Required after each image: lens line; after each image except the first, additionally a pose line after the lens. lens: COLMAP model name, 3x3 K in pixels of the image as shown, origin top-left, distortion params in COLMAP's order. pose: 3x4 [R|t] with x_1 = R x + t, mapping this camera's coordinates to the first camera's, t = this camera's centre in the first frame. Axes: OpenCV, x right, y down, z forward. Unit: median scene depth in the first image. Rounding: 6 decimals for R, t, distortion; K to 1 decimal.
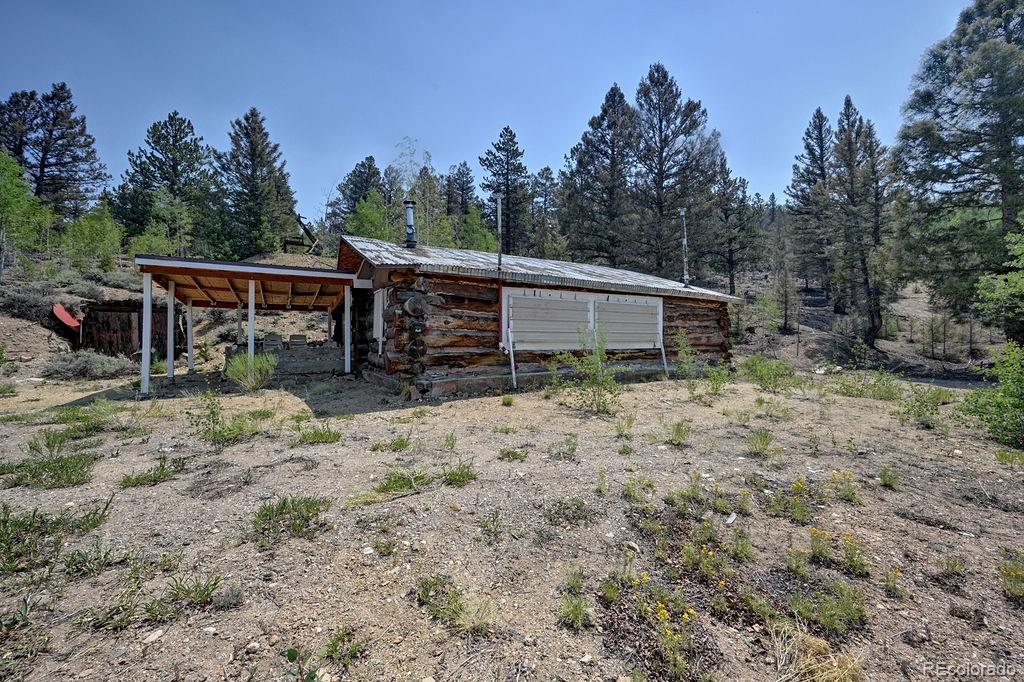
lens RADIAL K [[407.5, 0, 512.9], [0, 407.5, 342.6], [0, 0, 1]] dist [0.000774, 0.000080]
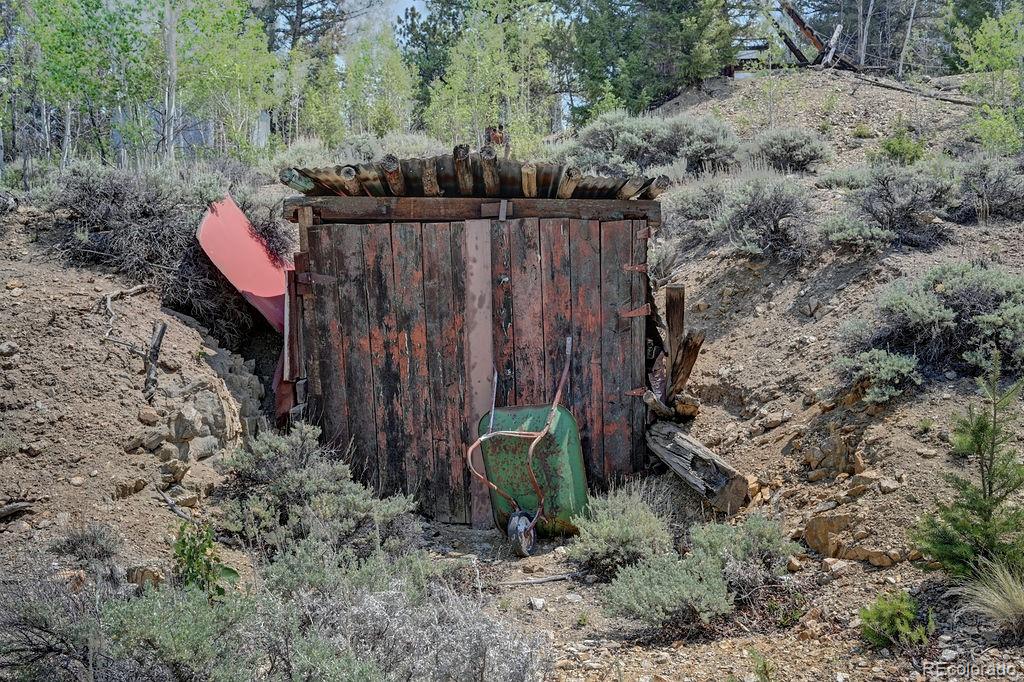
lens RADIAL K [[894.3, 0, 511.9], [0, 894.3, 339.9], [0, 0, 1]] dist [-0.004871, -0.000362]
pose [[0.795735, 0.000932, -0.605644, -0.671390], [0.003949, 0.999970, 0.006728, -0.020594], [0.605632, -0.007745, 0.795707, 0.686421]]
